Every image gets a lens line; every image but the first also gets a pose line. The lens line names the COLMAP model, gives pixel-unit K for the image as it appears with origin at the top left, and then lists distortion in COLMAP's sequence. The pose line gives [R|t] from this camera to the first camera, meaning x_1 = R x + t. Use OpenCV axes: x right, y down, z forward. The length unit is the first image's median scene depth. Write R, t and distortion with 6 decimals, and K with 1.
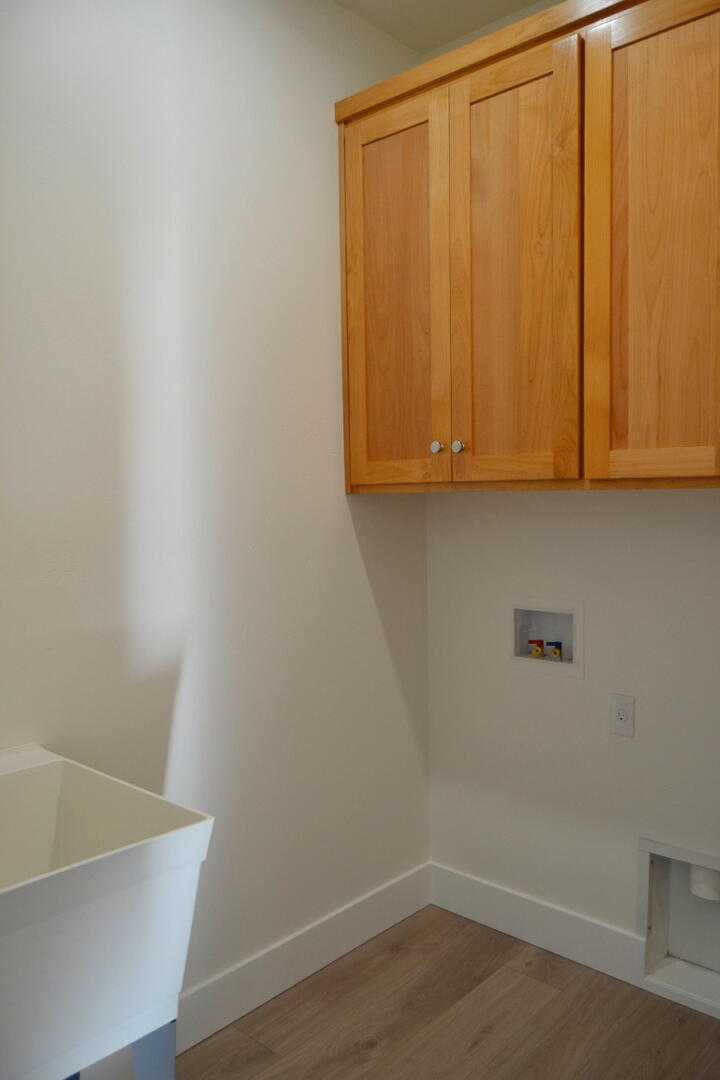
lens RADIAL K [[841.4, 0, 363.2], [0, 841.4, 549.2], [0, 0, 1]] dist [-0.017348, 0.010462]
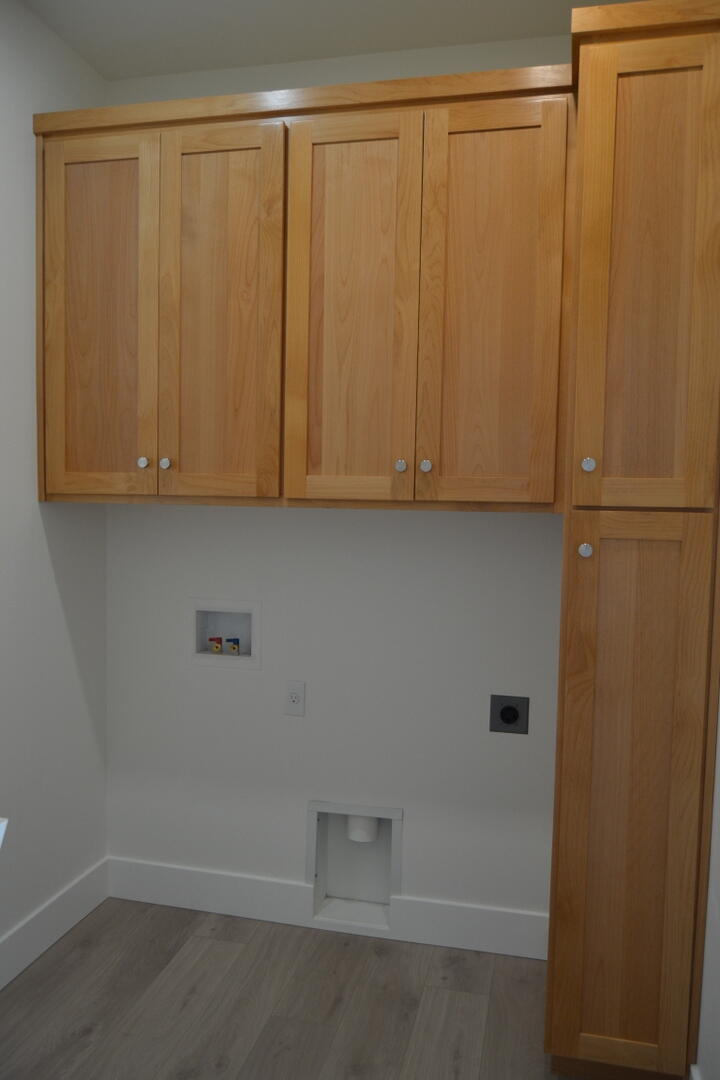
lens RADIAL K [[841.4, 0, 363.2], [0, 841.4, 549.2], [0, 0, 1]] dist [-0.017348, 0.010462]
pose [[0.876031, 0.000324, 0.482255, -0.184893], [-0.000129, 1.000000, -0.000438, -0.009785], [-0.482255, 0.000322, 0.876031, -0.078372]]
